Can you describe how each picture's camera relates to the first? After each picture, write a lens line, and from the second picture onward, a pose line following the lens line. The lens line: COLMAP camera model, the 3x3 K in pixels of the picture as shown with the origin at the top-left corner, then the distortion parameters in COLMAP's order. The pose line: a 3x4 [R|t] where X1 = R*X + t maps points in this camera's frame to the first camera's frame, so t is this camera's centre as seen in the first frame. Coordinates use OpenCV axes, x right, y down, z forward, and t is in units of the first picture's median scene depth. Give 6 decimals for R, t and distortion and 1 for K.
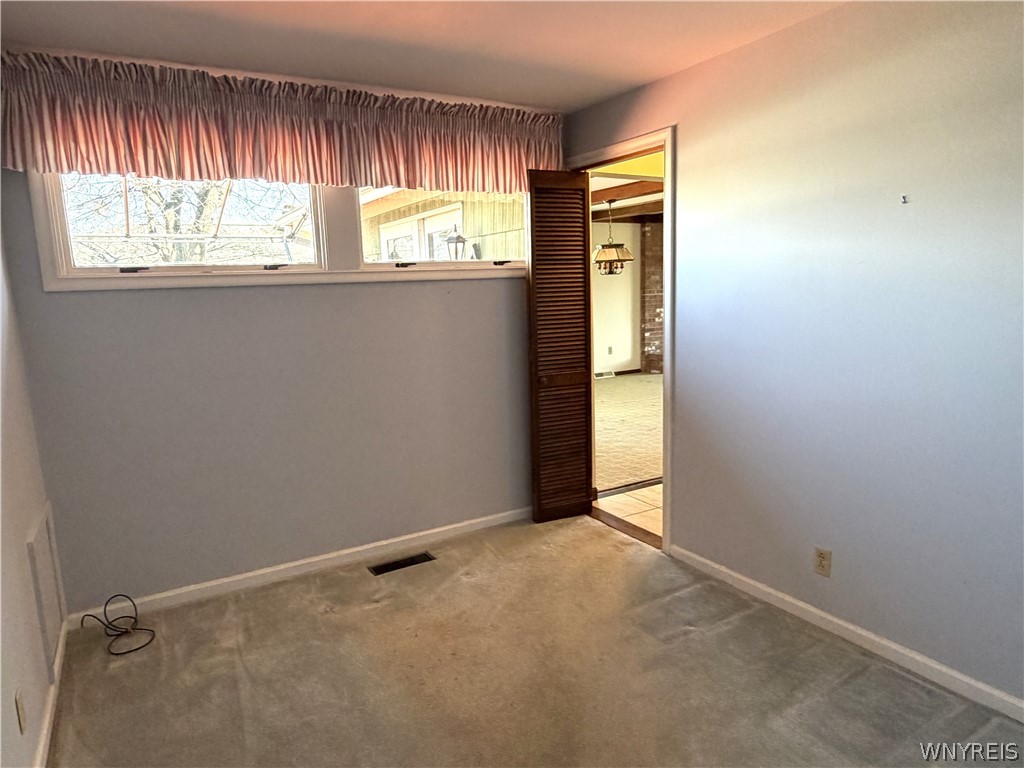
lens RADIAL K [[647.2, 0, 512.0], [0, 647.2, 384.0], [0, 0, 1]] dist [0.000542, 0.000018]
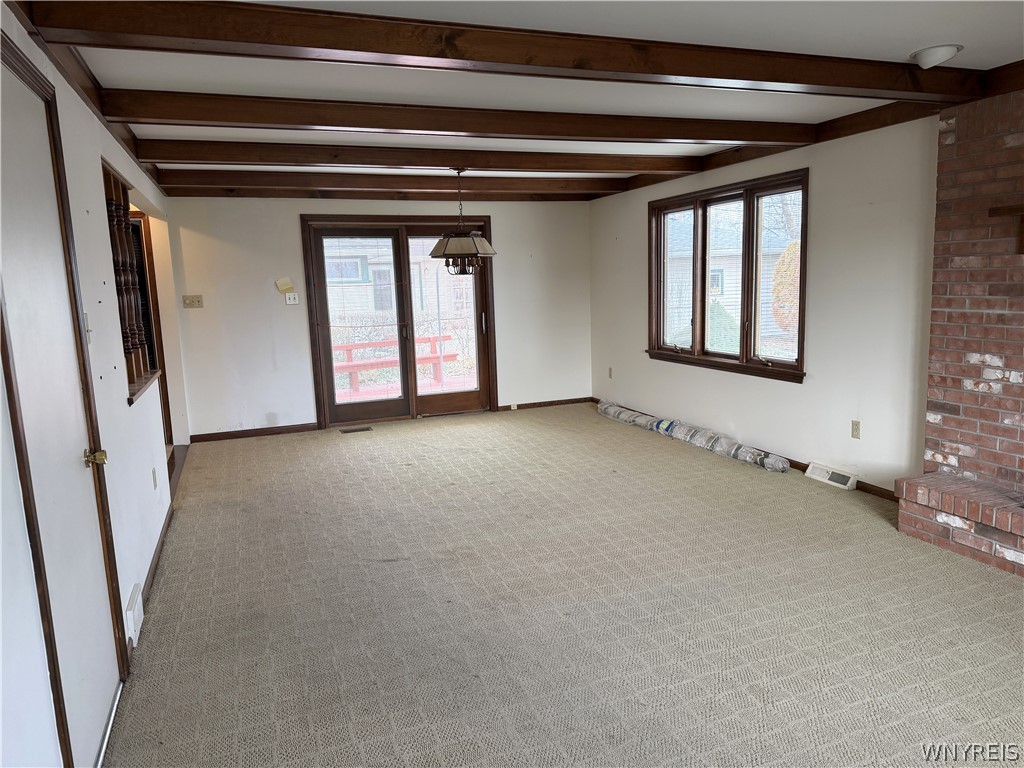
lens RADIAL K [[716.3, 0, 512.0], [0, 716.3, 384.0], [0, 0, 1]] dist [0.048725, -0.052903]
pose [[-0.171507, 0.187794, -0.967119, 0.644825], [-0.110567, 0.971793, 0.208310, -0.154491], [0.978959, 0.142658, -0.145905, 0.826866]]
